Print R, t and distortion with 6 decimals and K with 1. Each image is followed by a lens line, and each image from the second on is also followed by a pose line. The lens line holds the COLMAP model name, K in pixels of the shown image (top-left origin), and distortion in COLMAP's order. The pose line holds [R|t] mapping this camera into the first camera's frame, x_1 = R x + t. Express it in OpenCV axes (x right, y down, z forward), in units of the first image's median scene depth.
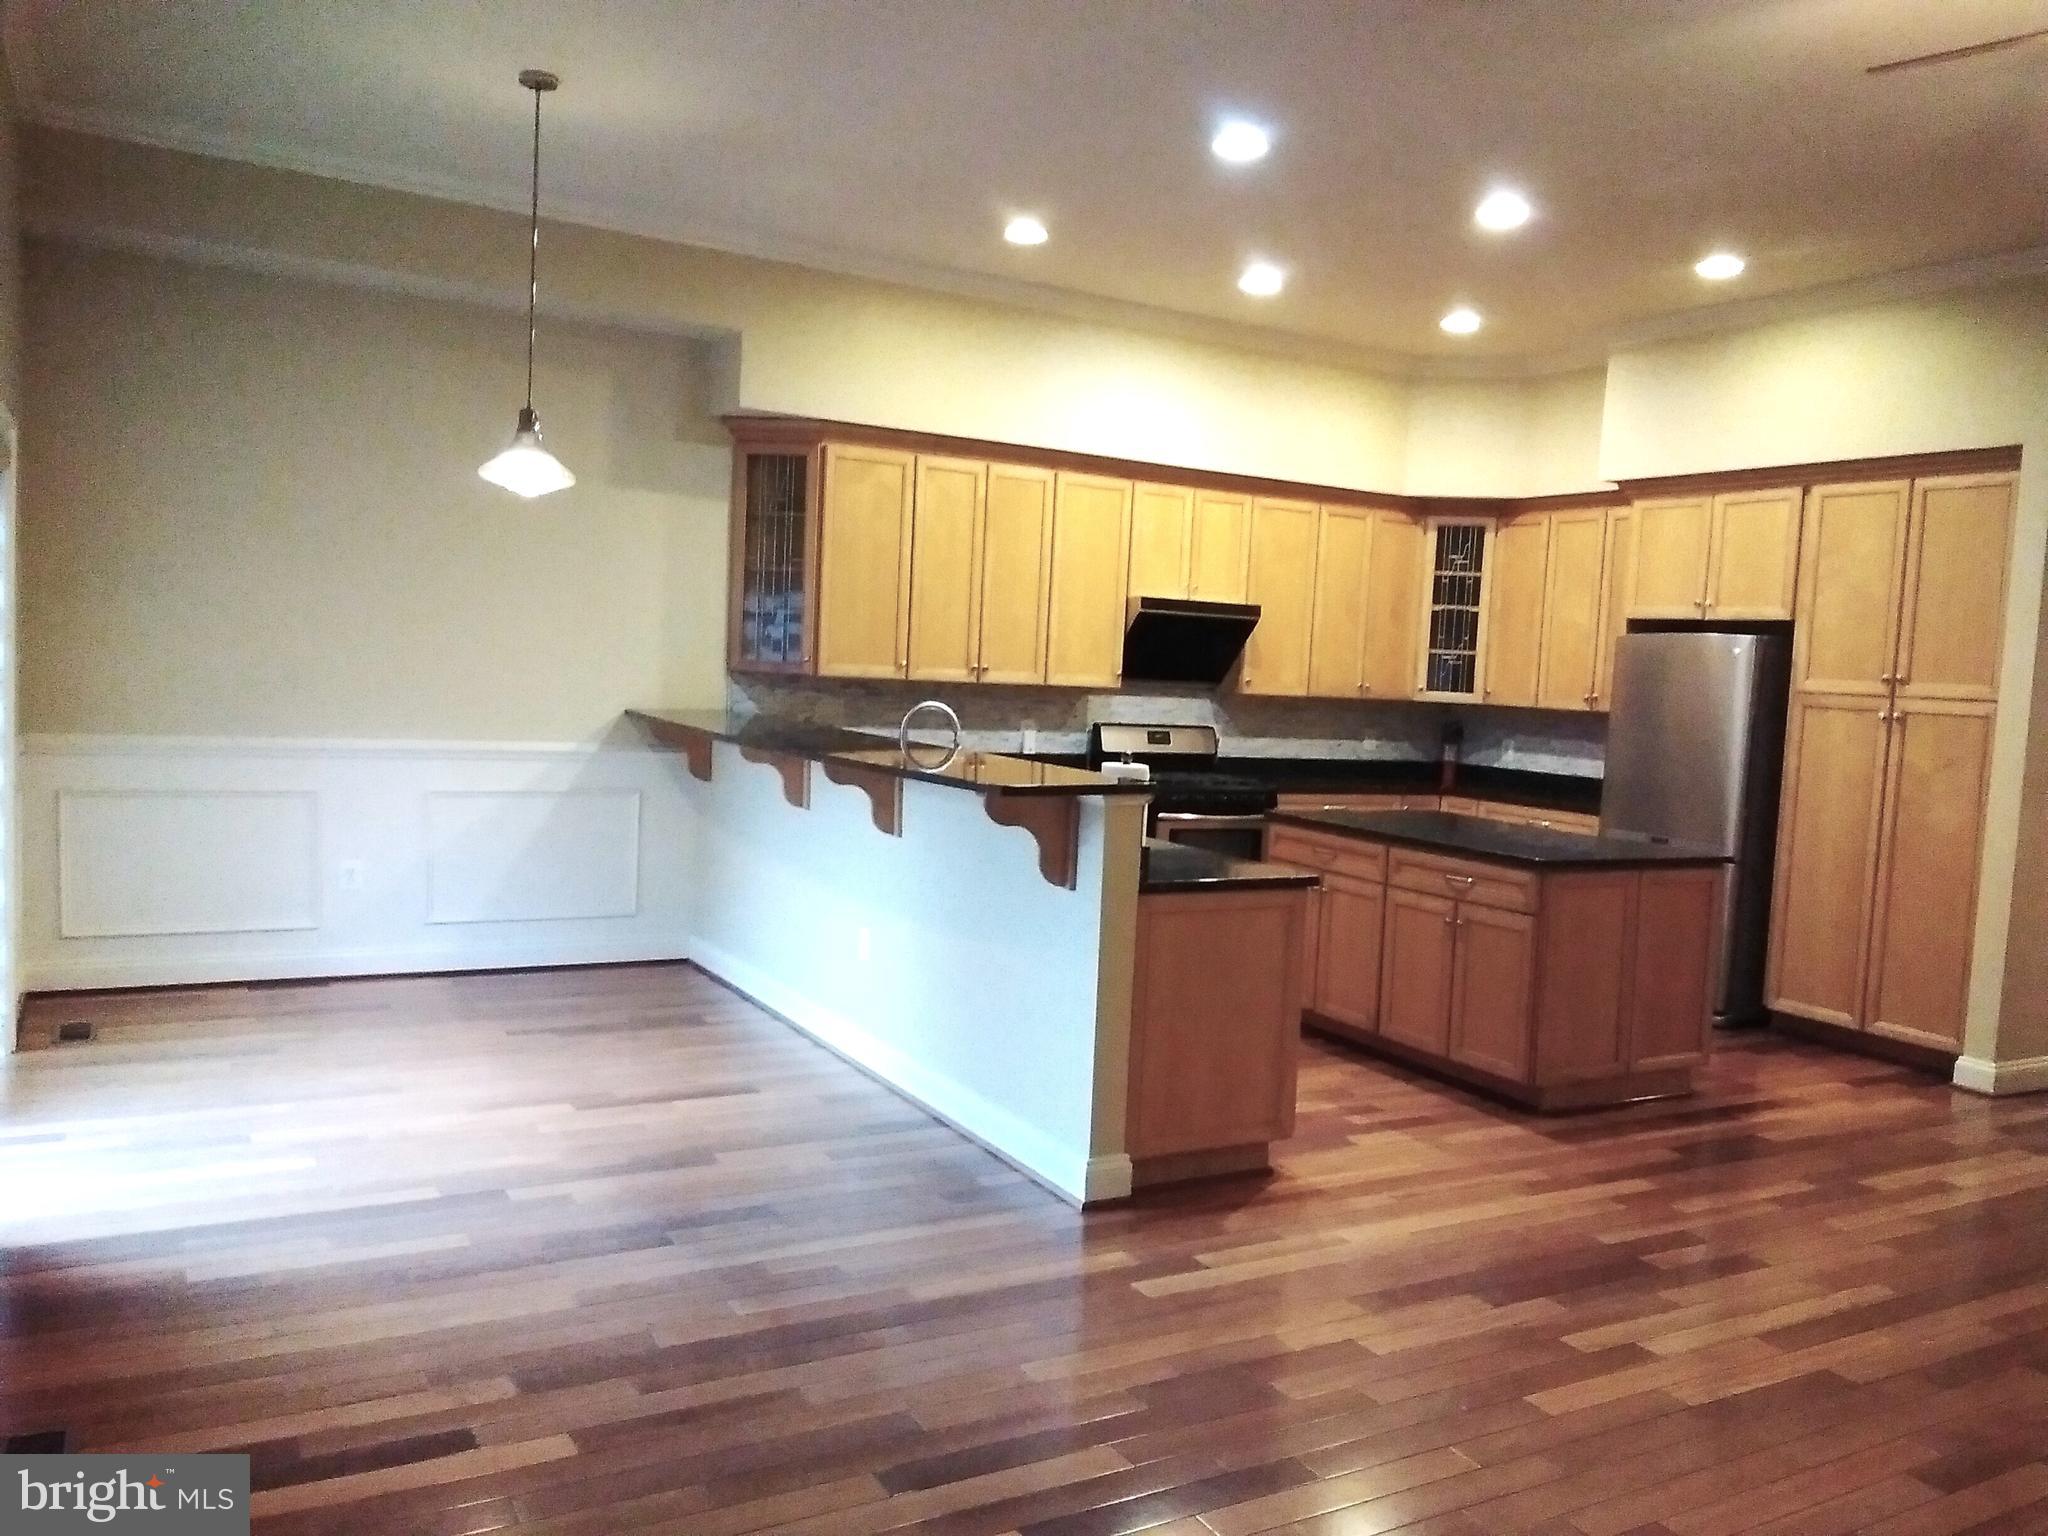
lens RADIAL K [[1589.6, 0, 1039.2], [0, 1589.6, 773.3], [0, 0, 1]] dist [0.065122, -0.095327]
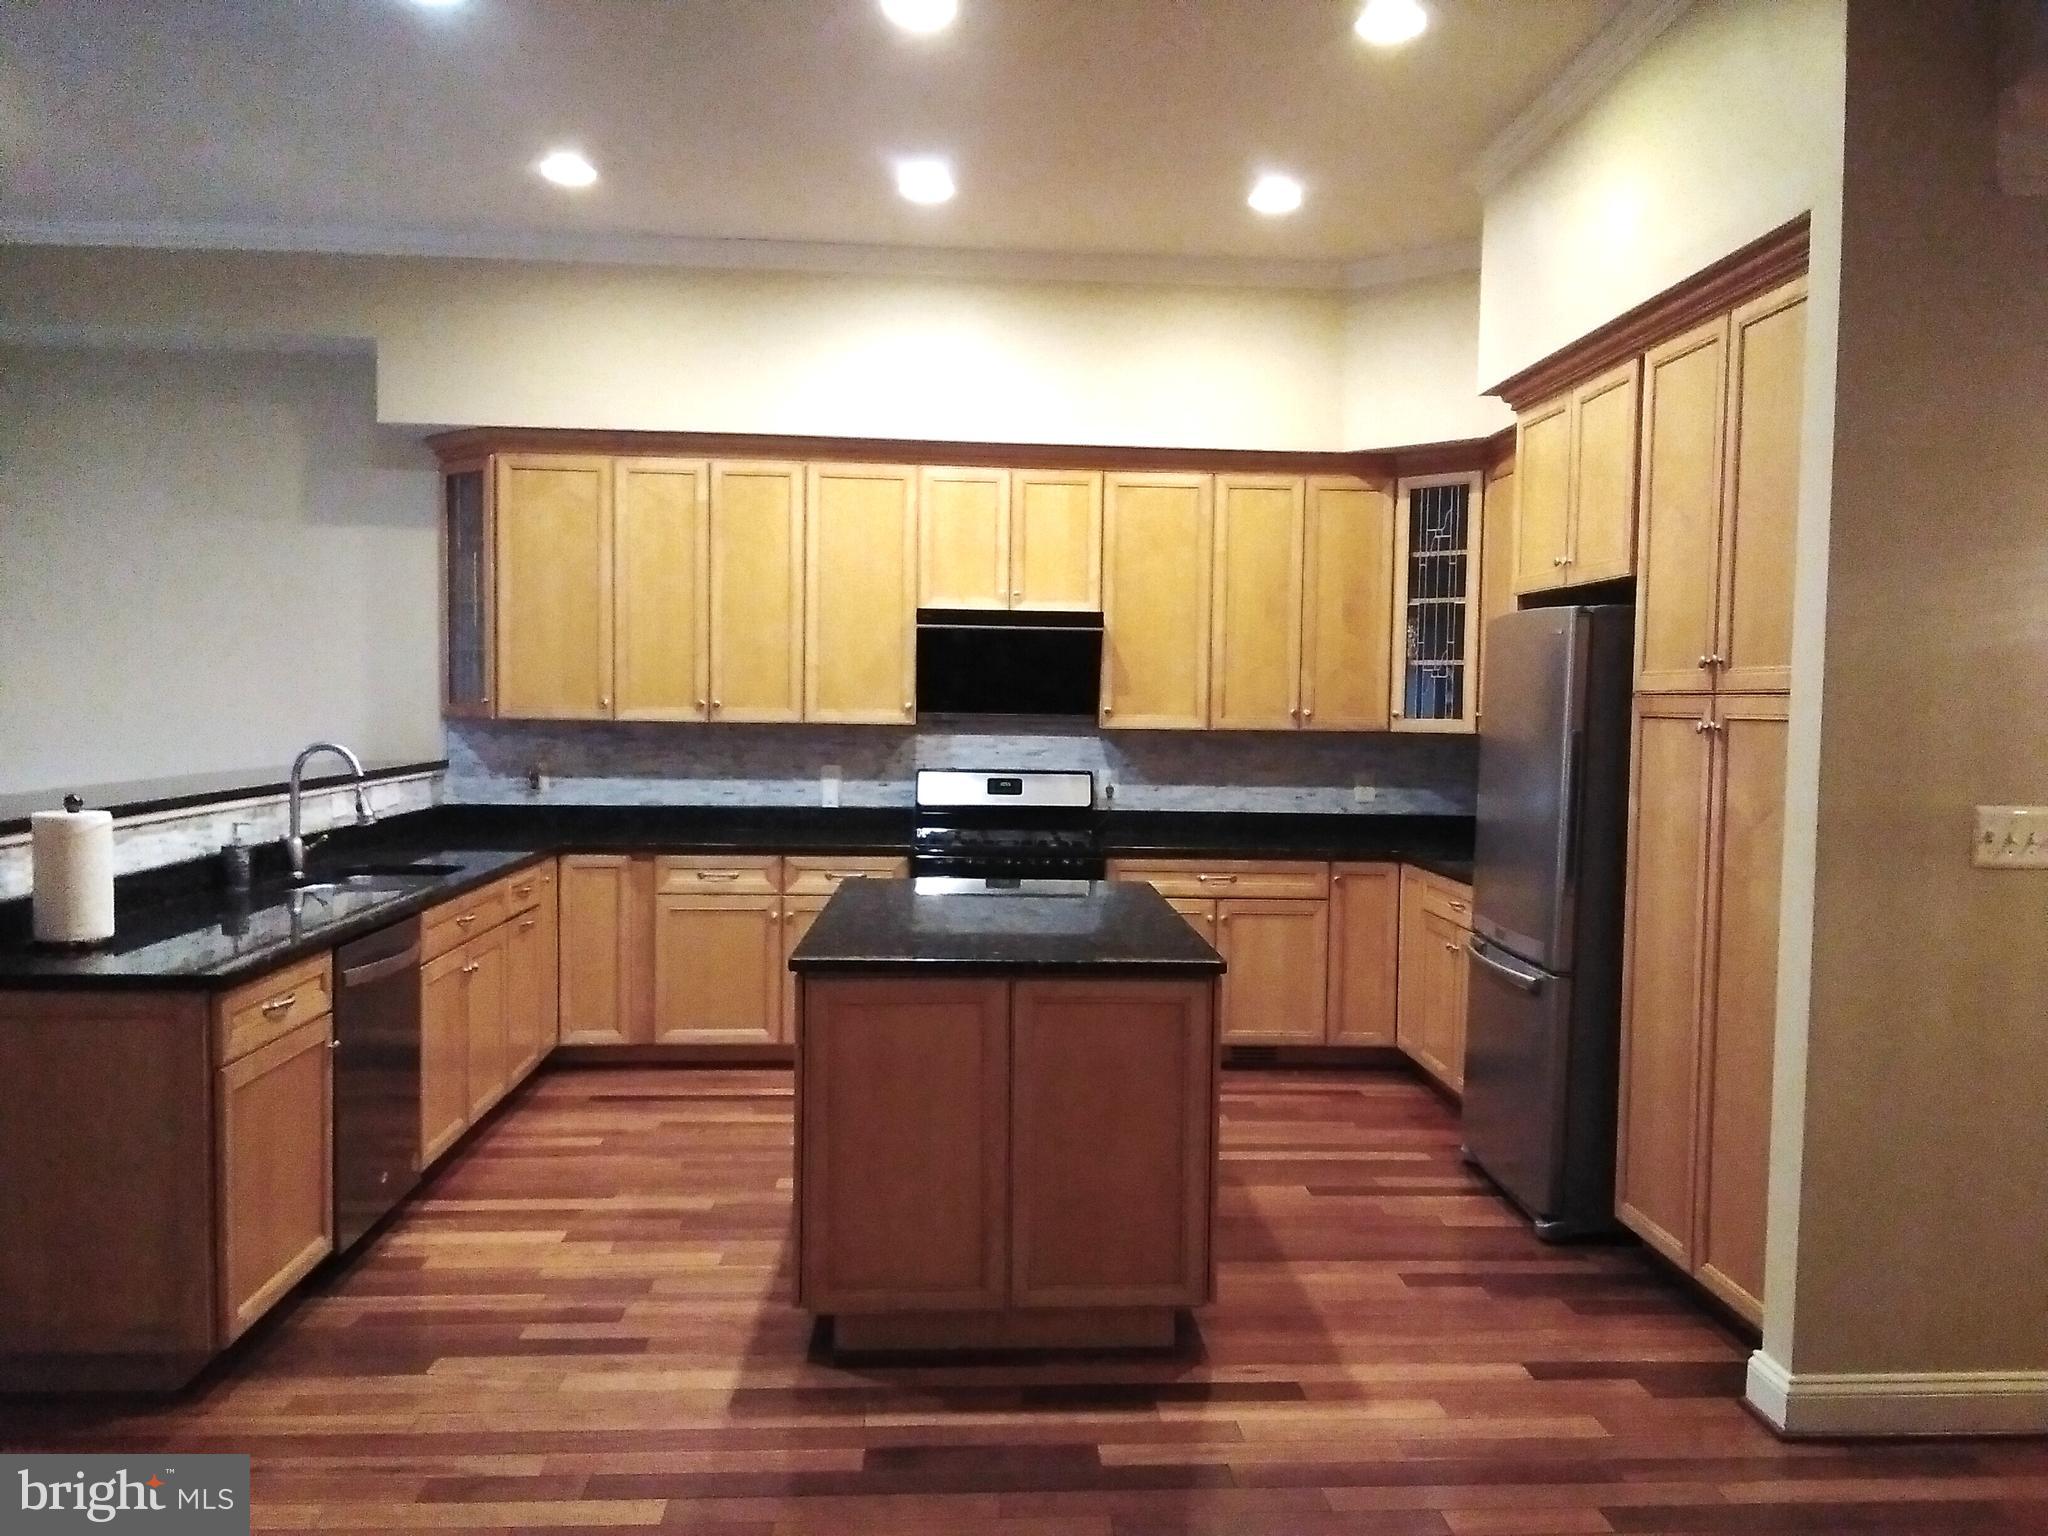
lens RADIAL K [[1589.6, 0, 1039.2], [0, 1589.6, 773.3], [0, 0, 1]] dist [0.065122, -0.095327]
pose [[0.895838, -0.017108, -0.444051, 0.508290], [-0.001240, 0.999159, -0.040997, 0.004244], [0.444379, 0.037277, 0.895063, 0.341850]]
